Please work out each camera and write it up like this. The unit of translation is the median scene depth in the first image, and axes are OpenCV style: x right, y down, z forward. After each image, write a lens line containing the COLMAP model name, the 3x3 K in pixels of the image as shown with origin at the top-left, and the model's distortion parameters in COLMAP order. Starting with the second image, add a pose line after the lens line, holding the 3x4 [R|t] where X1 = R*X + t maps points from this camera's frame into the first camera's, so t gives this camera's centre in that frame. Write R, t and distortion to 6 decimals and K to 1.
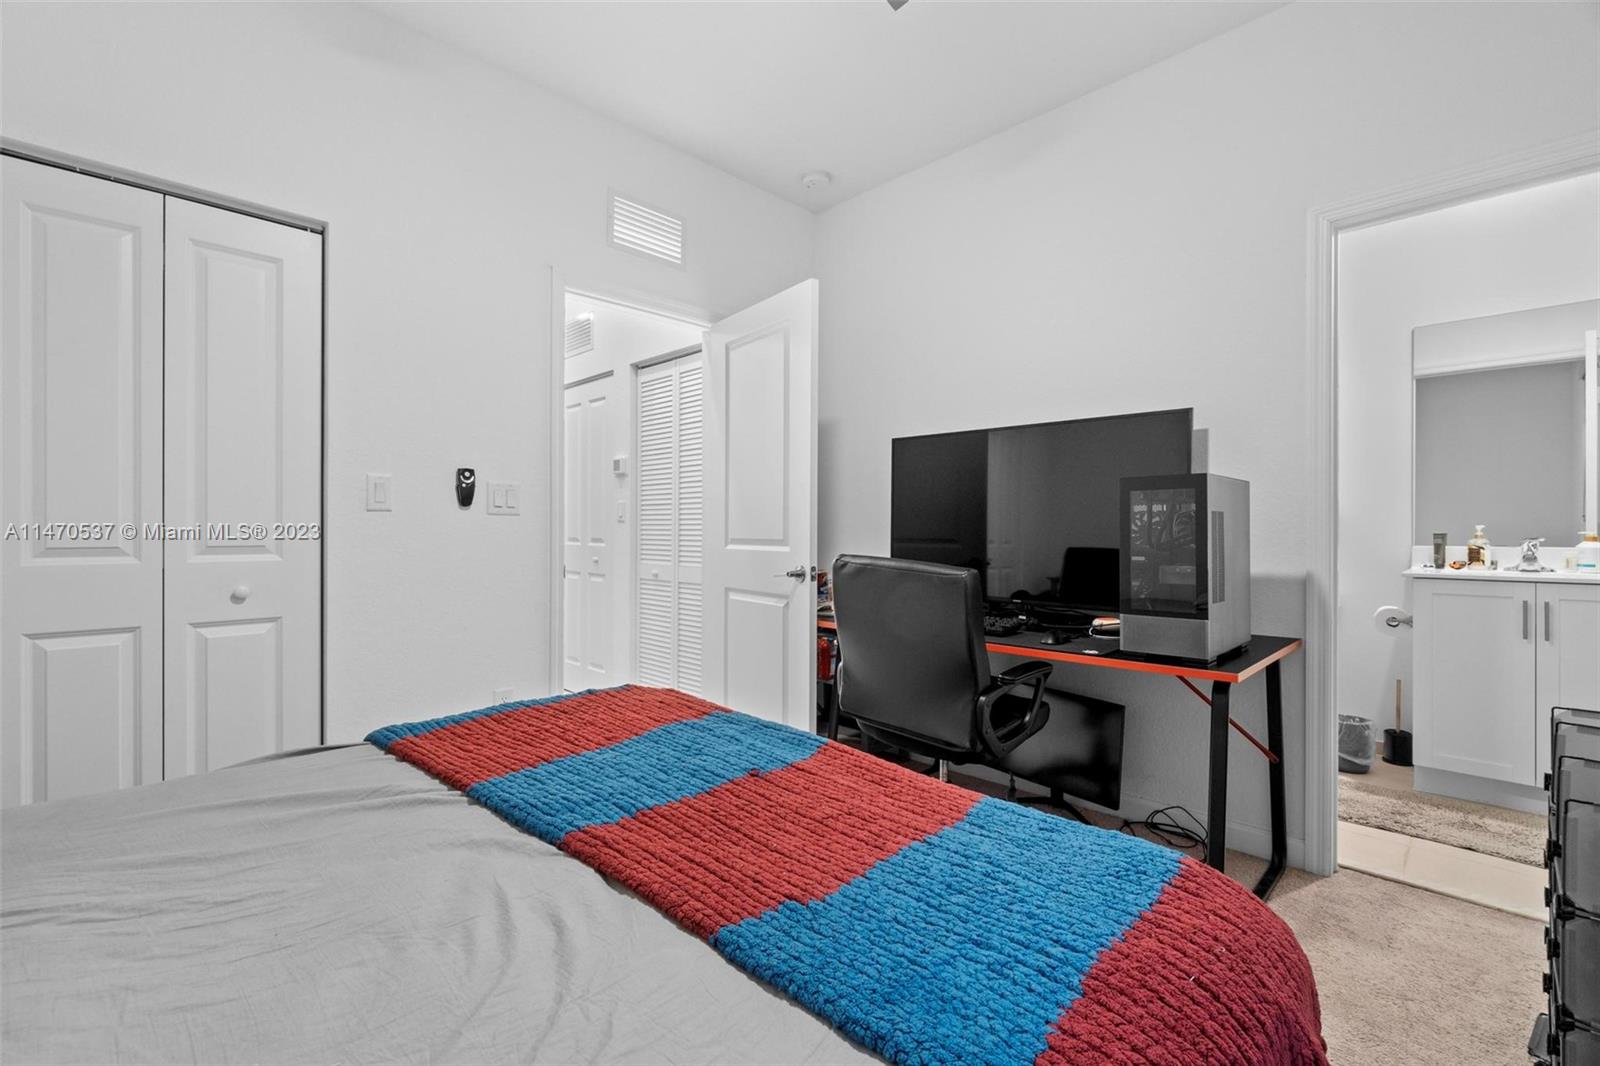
lens RADIAL K [[700.5, 0, 773.2], [0, 700.5, 539.8], [0, 0, 1]] dist [-0.008283, -0.000473]
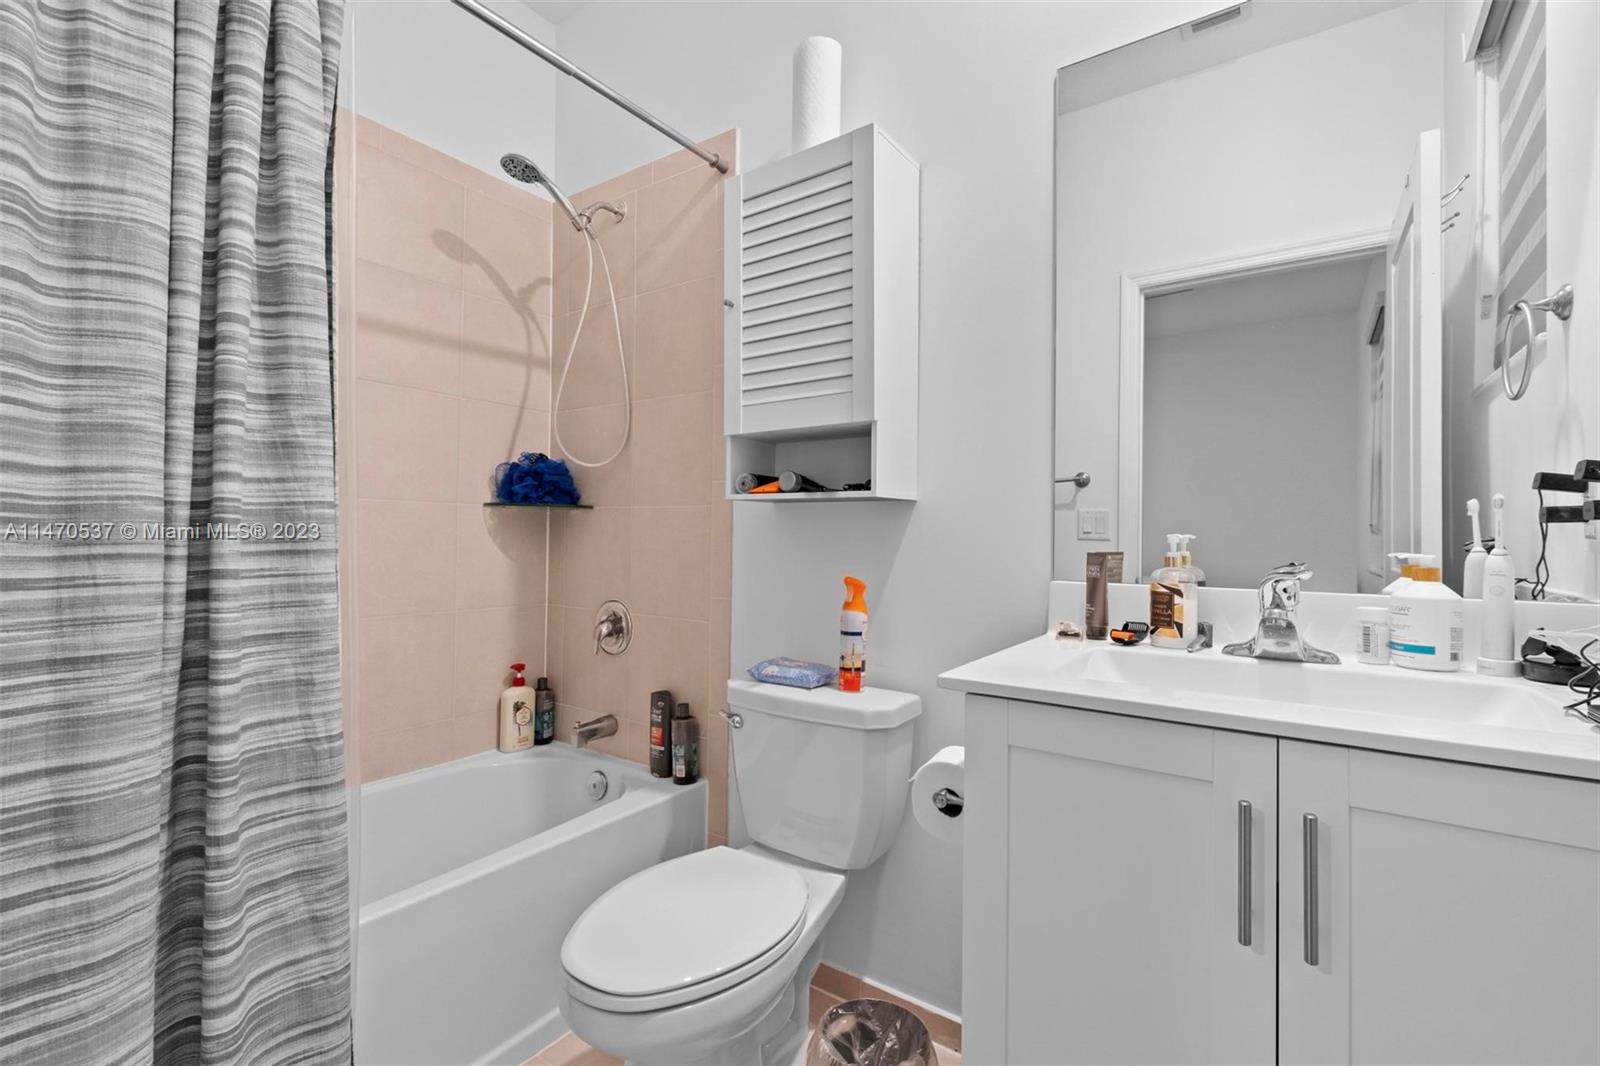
lens RADIAL K [[710.8, 0, 800.6], [0, 710.8, 533.5], [0, 0, 1]] dist [-0.001763, -0.000119]
pose [[0.980815, 0.018010, 0.194107, 0.736395], [-0.013700, 0.999629, -0.023522, -0.008469], [-0.194459, 0.020412, 0.980698, 0.650366]]
